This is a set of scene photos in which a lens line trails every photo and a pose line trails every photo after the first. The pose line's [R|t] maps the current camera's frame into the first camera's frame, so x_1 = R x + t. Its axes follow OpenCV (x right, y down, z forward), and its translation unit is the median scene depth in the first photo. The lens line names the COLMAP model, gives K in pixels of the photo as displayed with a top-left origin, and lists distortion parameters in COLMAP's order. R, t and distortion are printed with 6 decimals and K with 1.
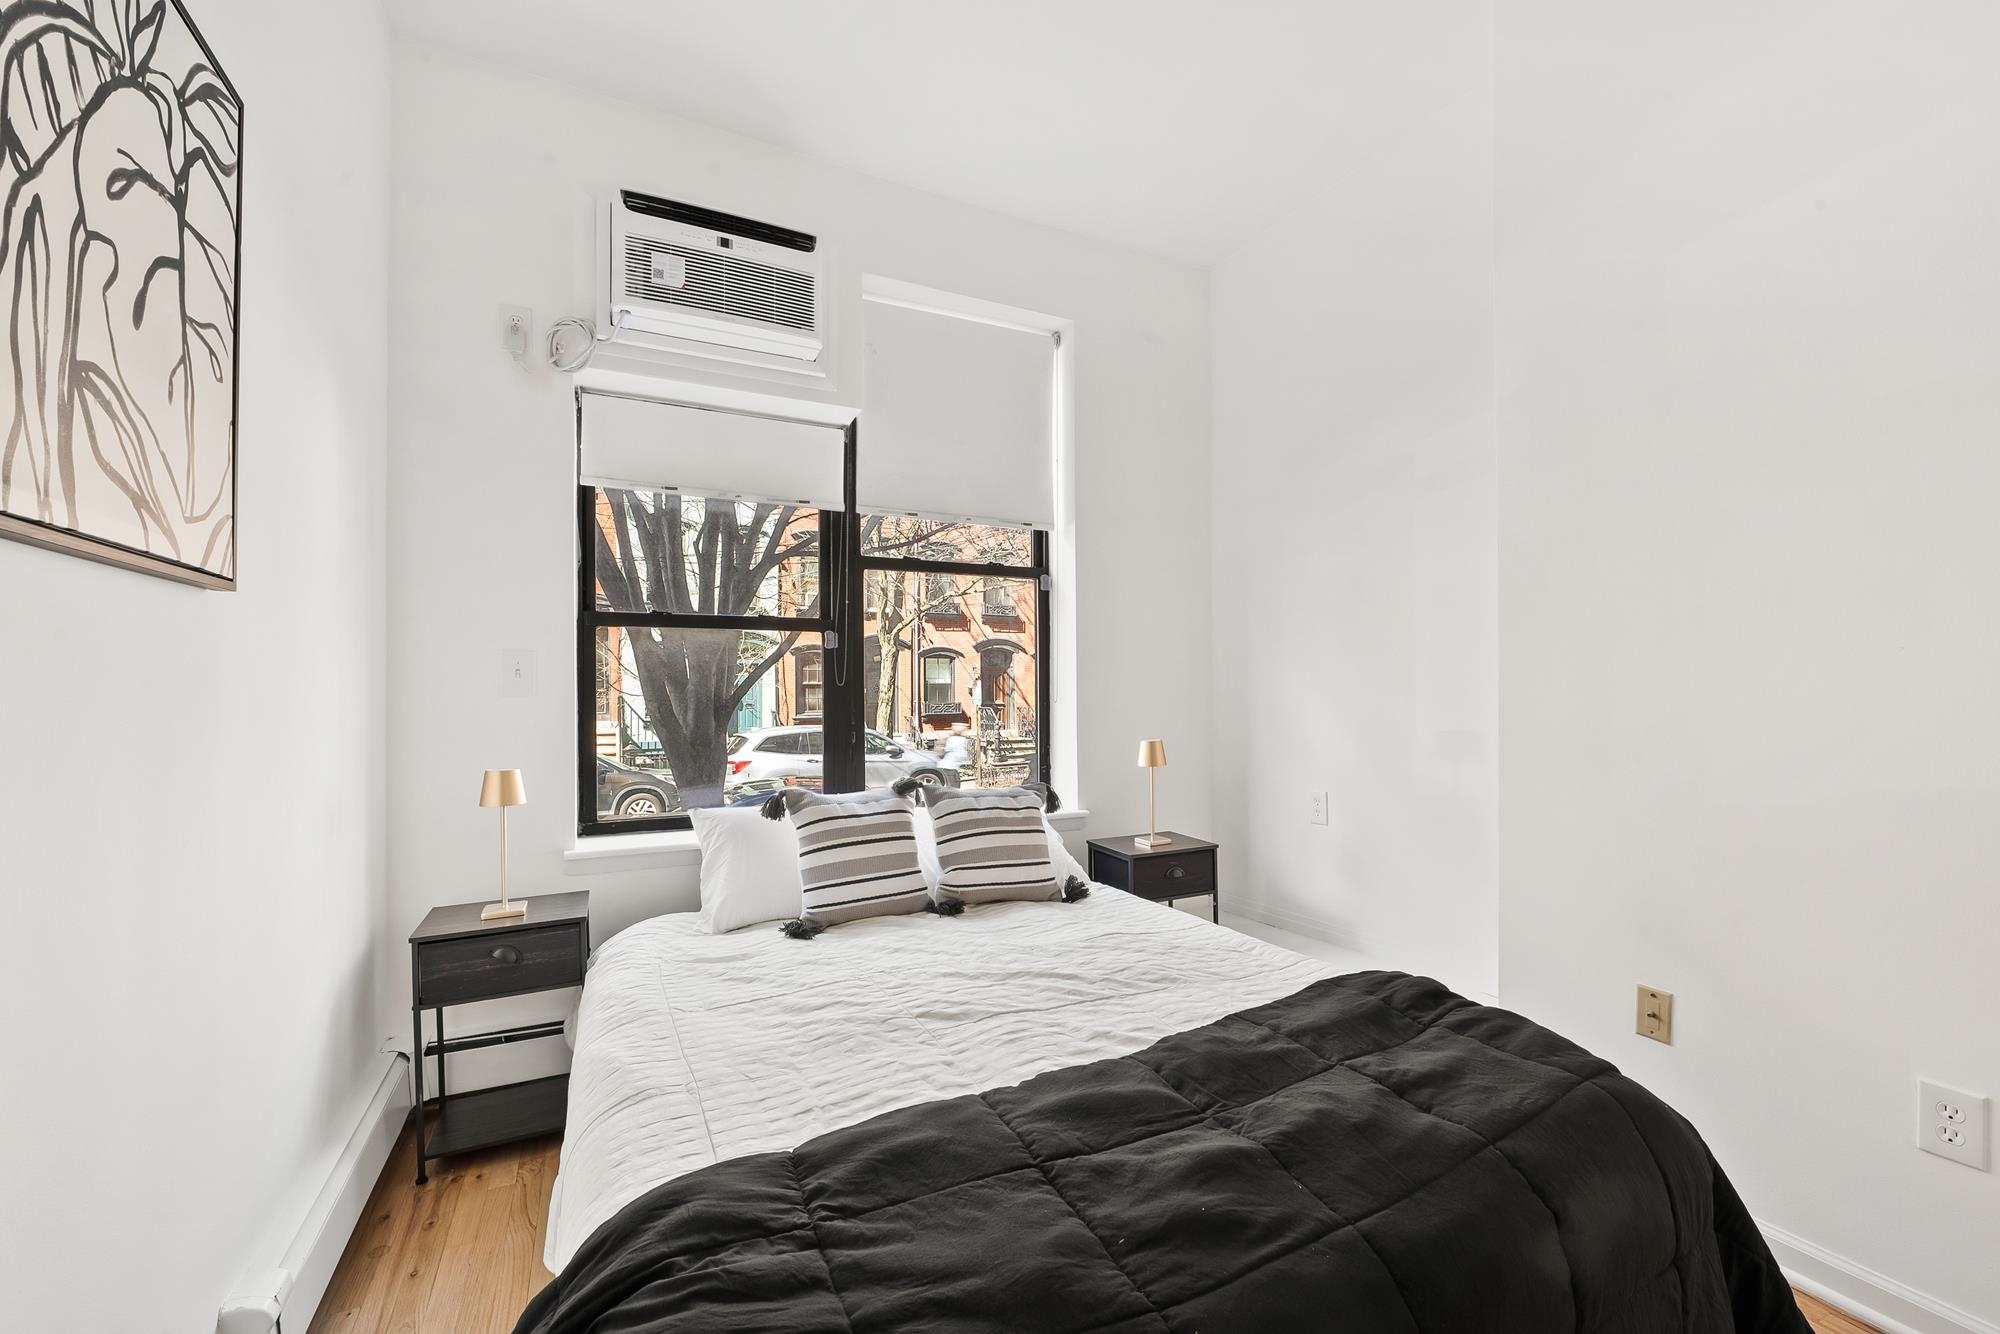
lens RADIAL K [[801.8, 0, 1001.2], [0, 801.8, 677.1], [0, 0, 1]] dist [-0.009418, -0.000109]
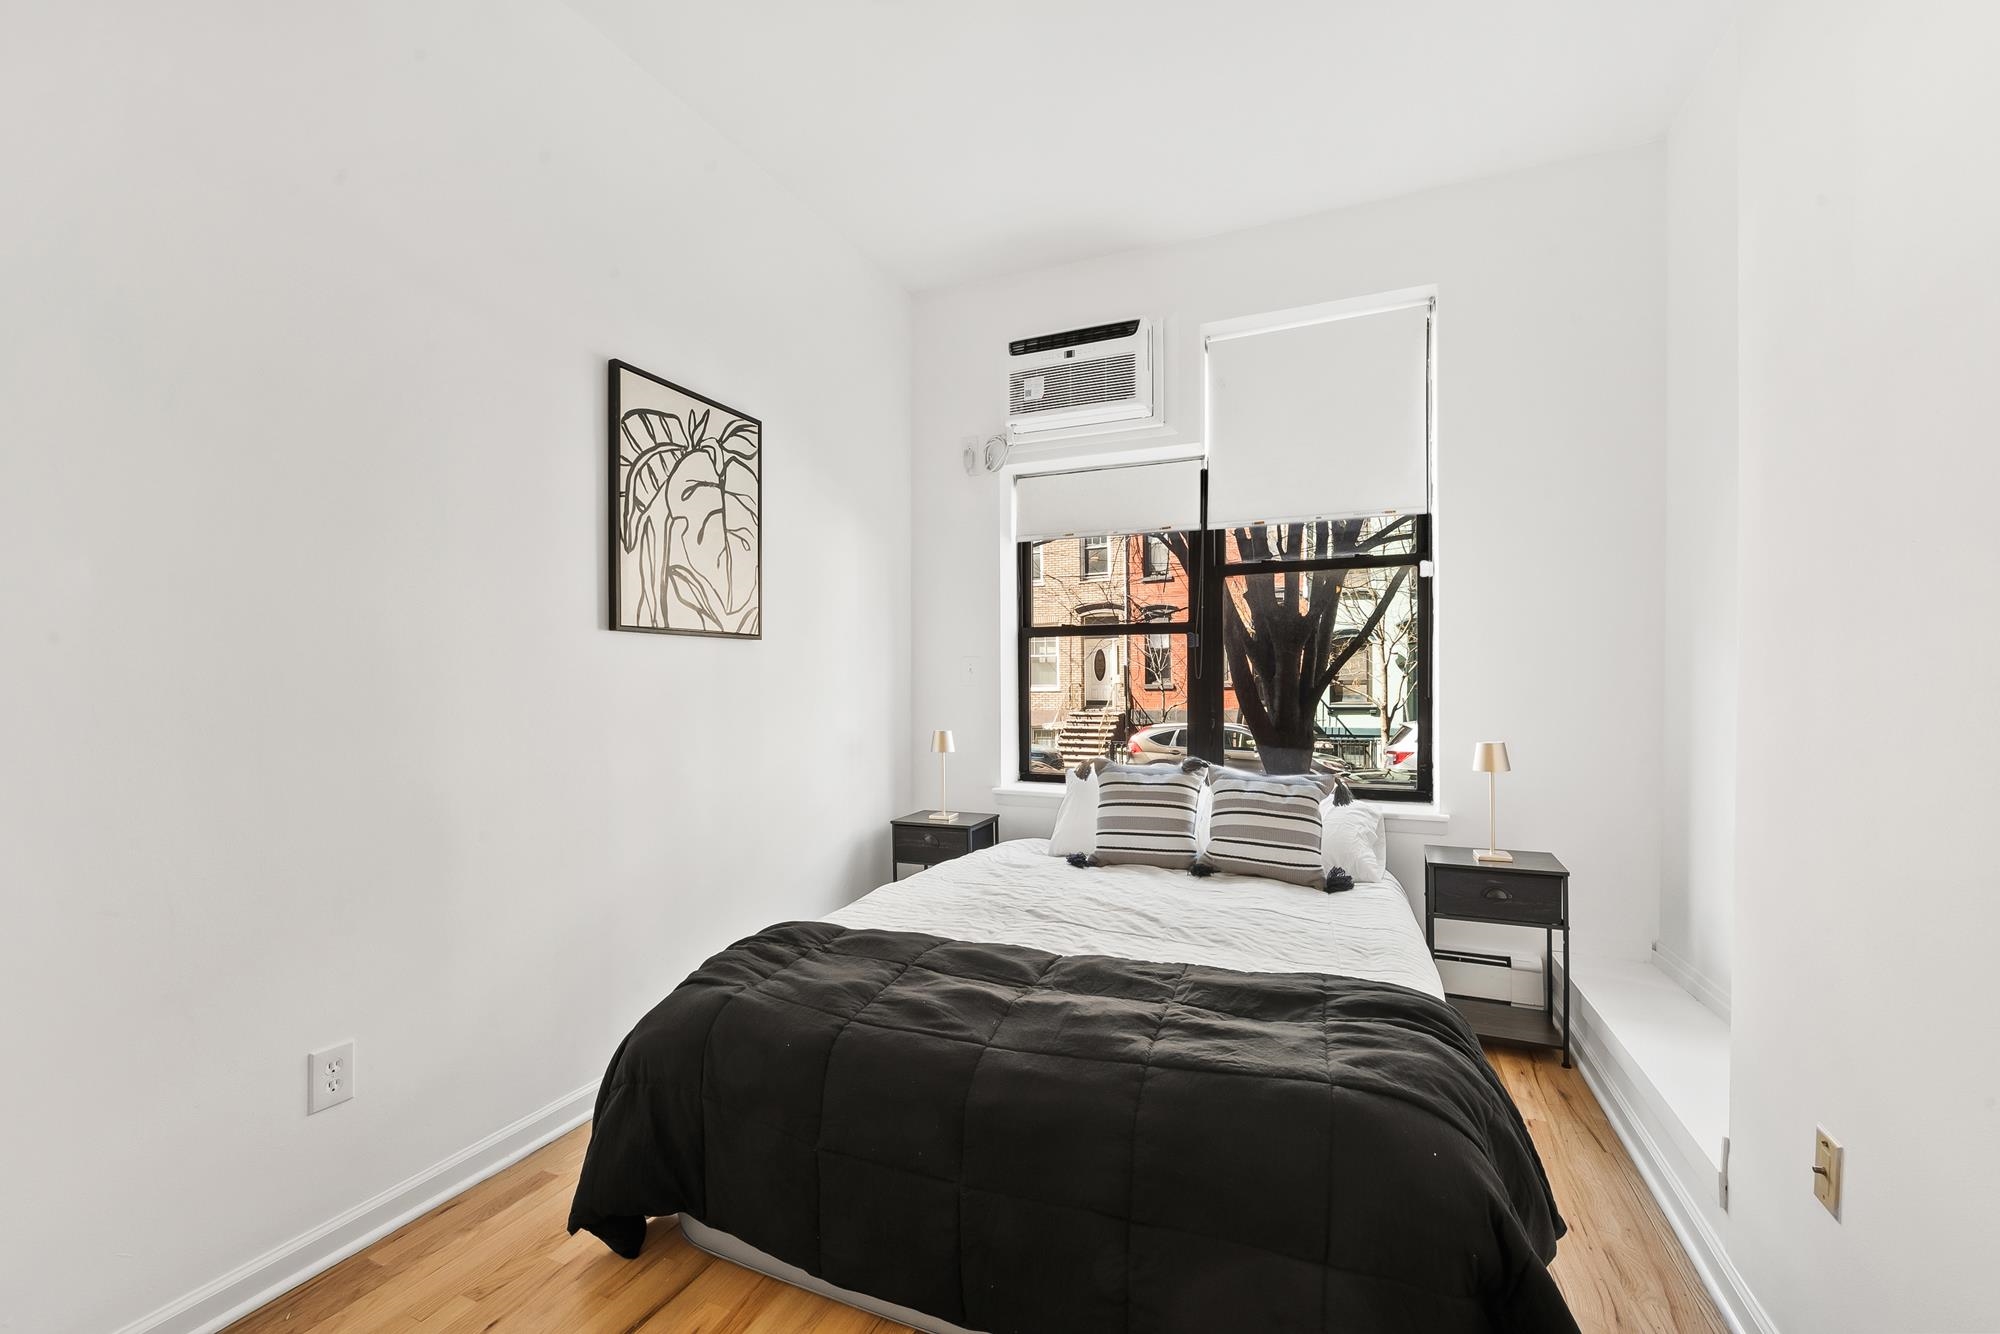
lens RADIAL K [[801.8, 0, 1000.0], [0, 801.8, 674.3], [0, 0, 1]] dist [-0.009418, -0.000109]
pose [[0.648692, 0.000048, -0.761051, 0.876289], [0.010191, 0.999910, 0.008750, -0.016312], [0.760983, -0.013432, 0.648633, 0.025245]]
